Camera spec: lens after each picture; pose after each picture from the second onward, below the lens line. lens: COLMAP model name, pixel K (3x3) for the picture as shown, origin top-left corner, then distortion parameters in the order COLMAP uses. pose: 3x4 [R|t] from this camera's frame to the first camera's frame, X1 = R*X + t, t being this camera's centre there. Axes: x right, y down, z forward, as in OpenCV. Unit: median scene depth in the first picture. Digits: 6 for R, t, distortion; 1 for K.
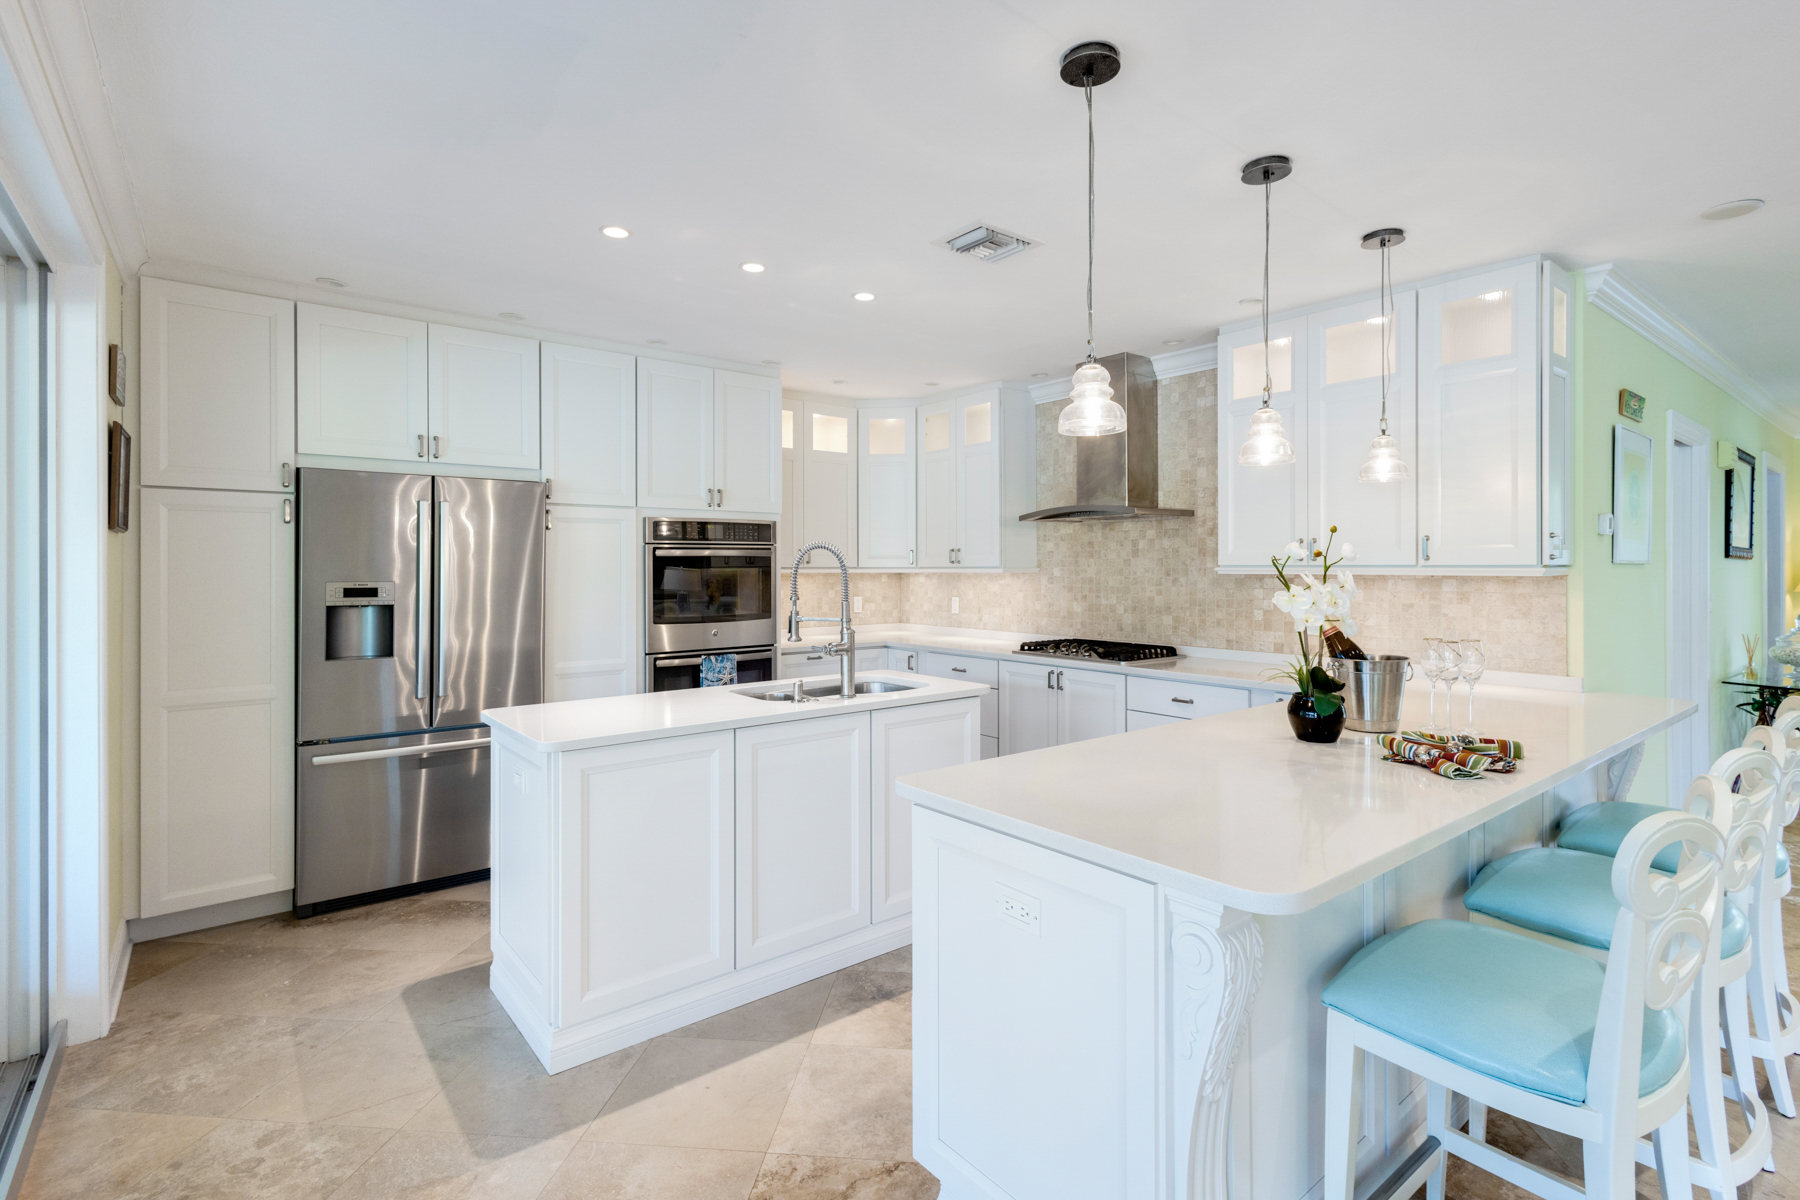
lens RADIAL K [[854.5, 0, 921.7], [0, 854.5, 569.1], [0, 0, 1]] dist [0.014681, -0.006565]
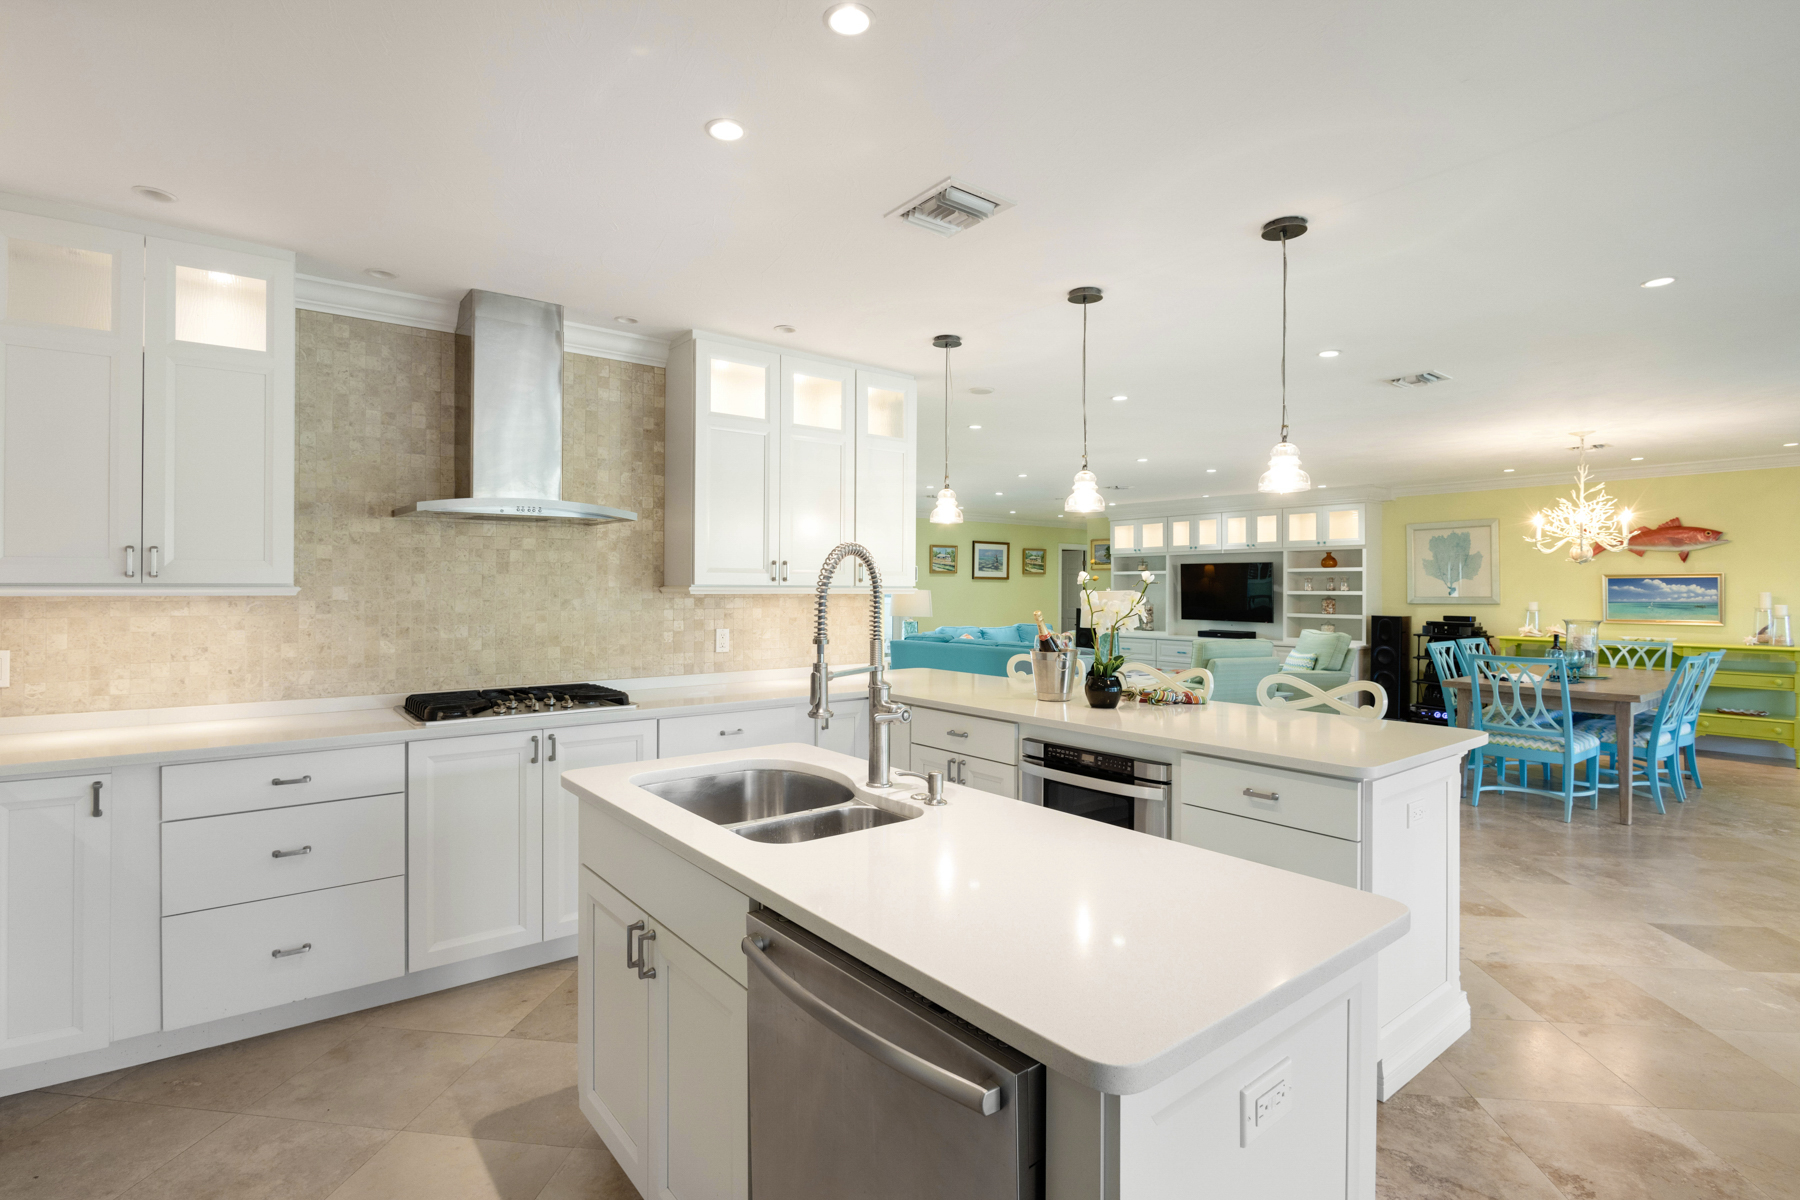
lens RADIAL K [[854.5, 0, 906.2], [0, 854.5, 591.4], [0, 0, 1]] dist [0.014681, -0.006565]
pose [[0.024880, -0.002781, 0.999687, -0.534388], [-0.001532, 0.999995, 0.002820, -0.000337], [-0.999689, -0.001602, 0.024875, 0.689253]]
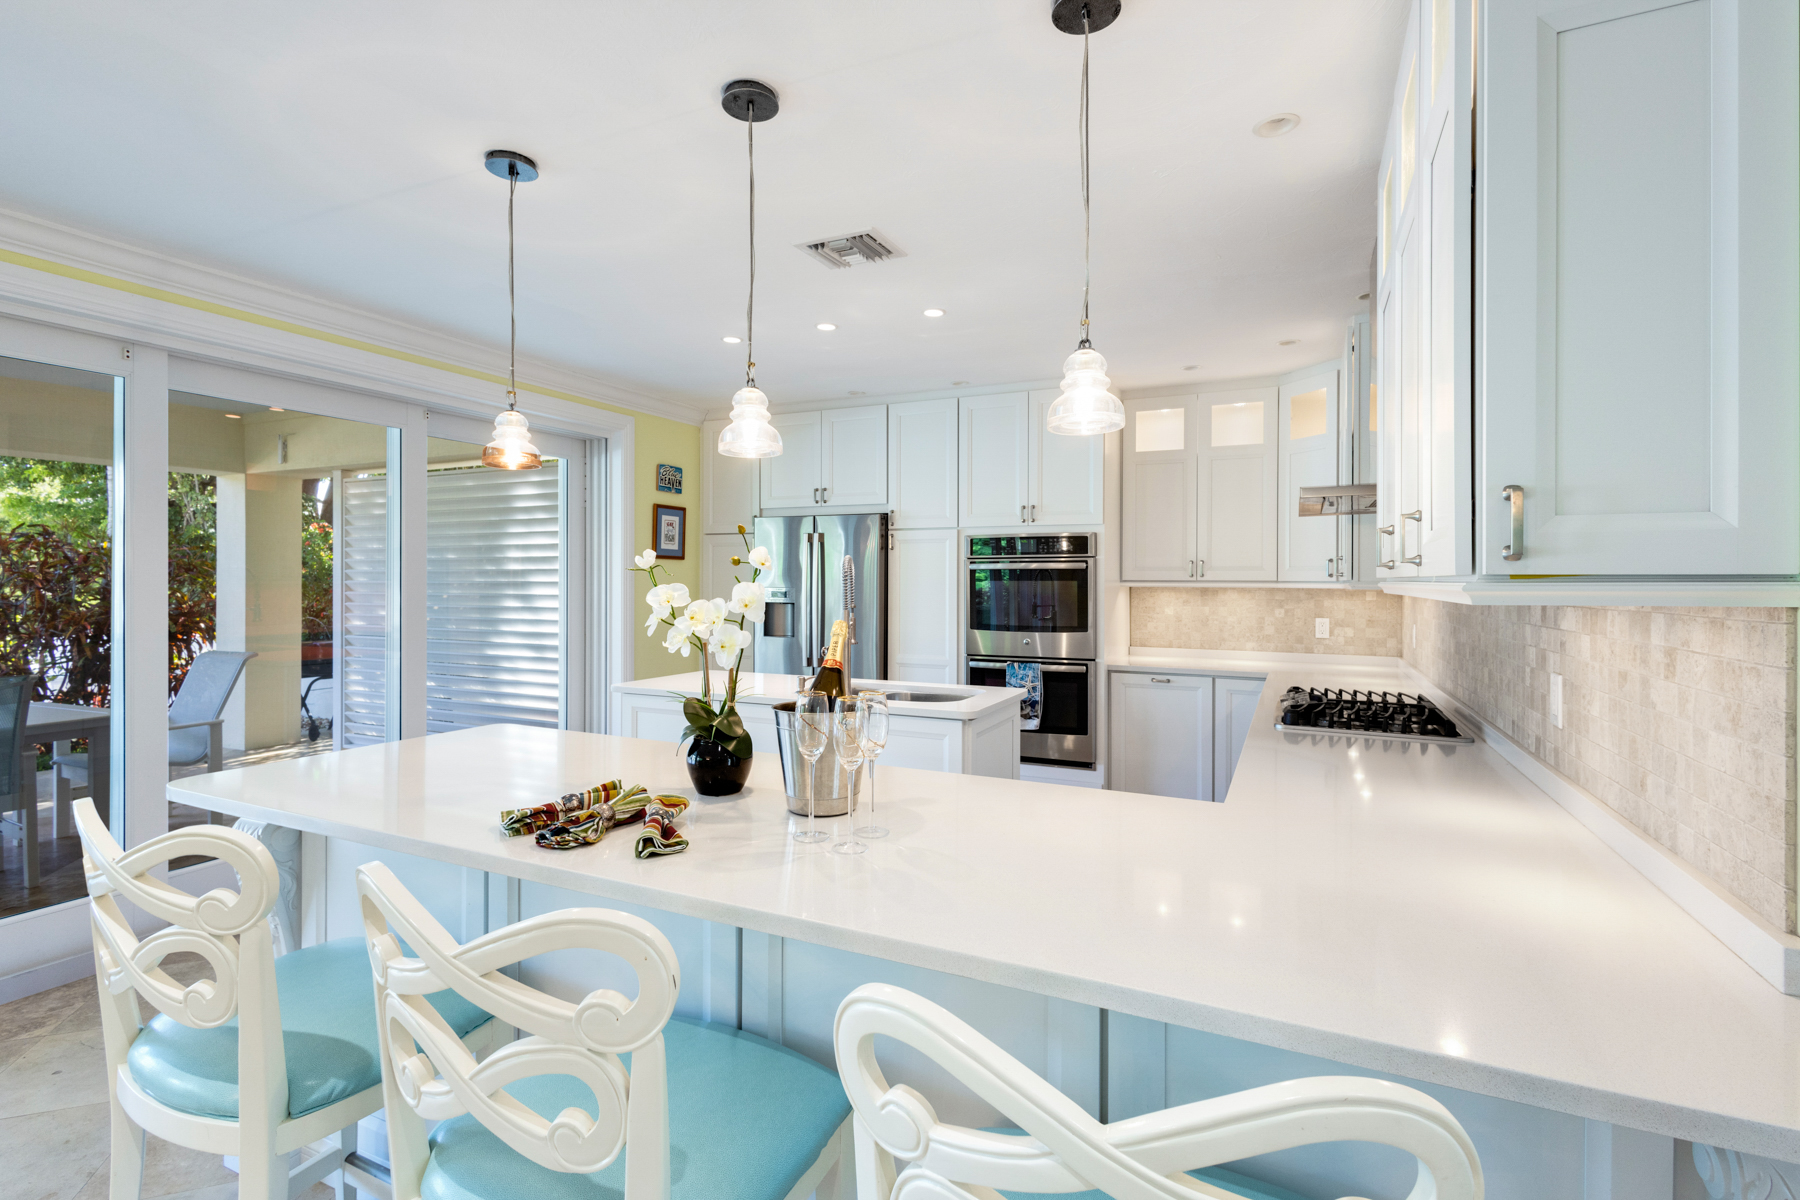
lens RADIAL K [[854.5, 0, 902.2], [0, 854.5, 582.1], [0, 0, 1]] dist [0.014681, -0.006565]
pose [[0.405263, 0.004183, -0.914190, 0.691636], [-0.006552, 0.999977, 0.001671, 0.000311], [0.914176, 0.005313, 0.405282, 0.452158]]
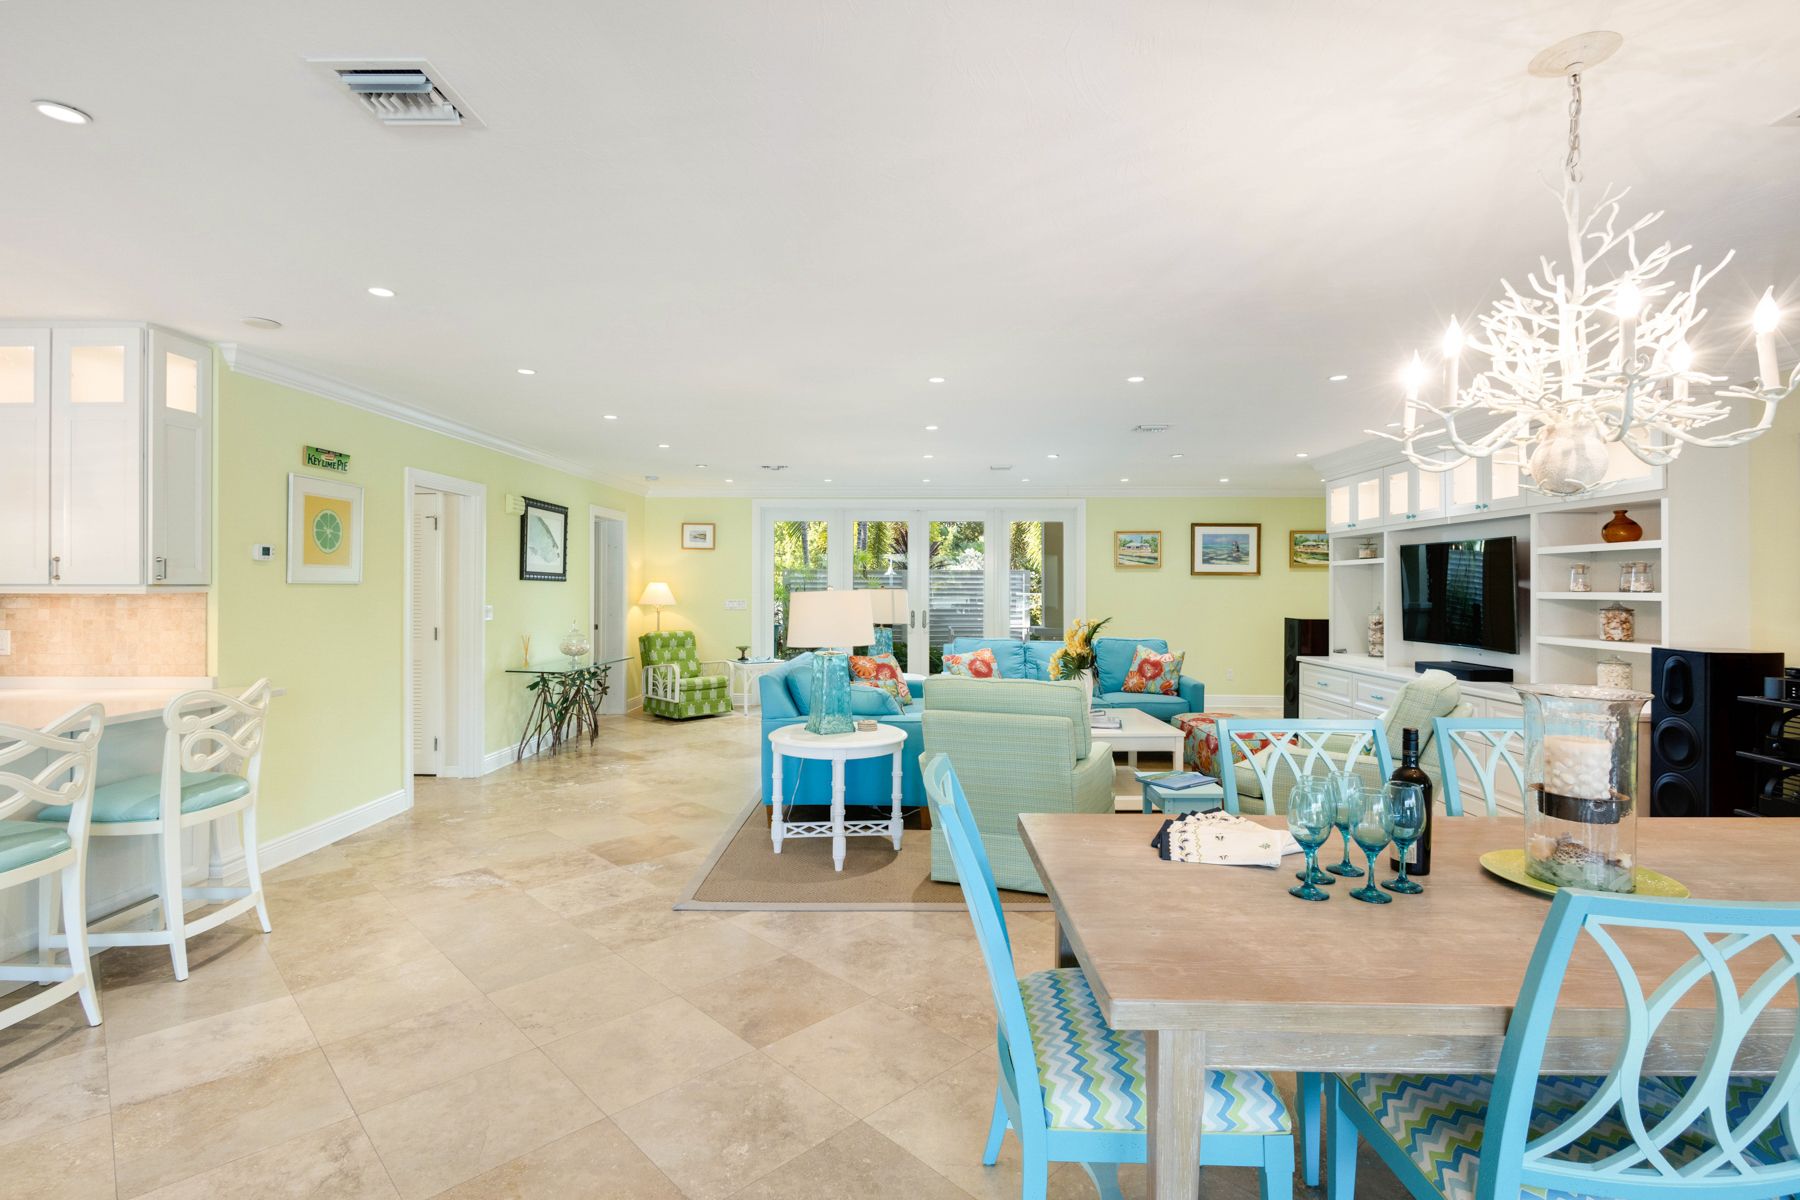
lens RADIAL K [[854.5, 0, 924.9], [0, 854.5, 583.5], [0, 0, 1]] dist [0.014681, -0.006565]
pose [[0.648933, 0.005375, 0.760827, 0.362769], [-0.000881, 0.999980, -0.006313, 0.000298], [-0.760845, 0.003427, 0.648924, -0.414157]]
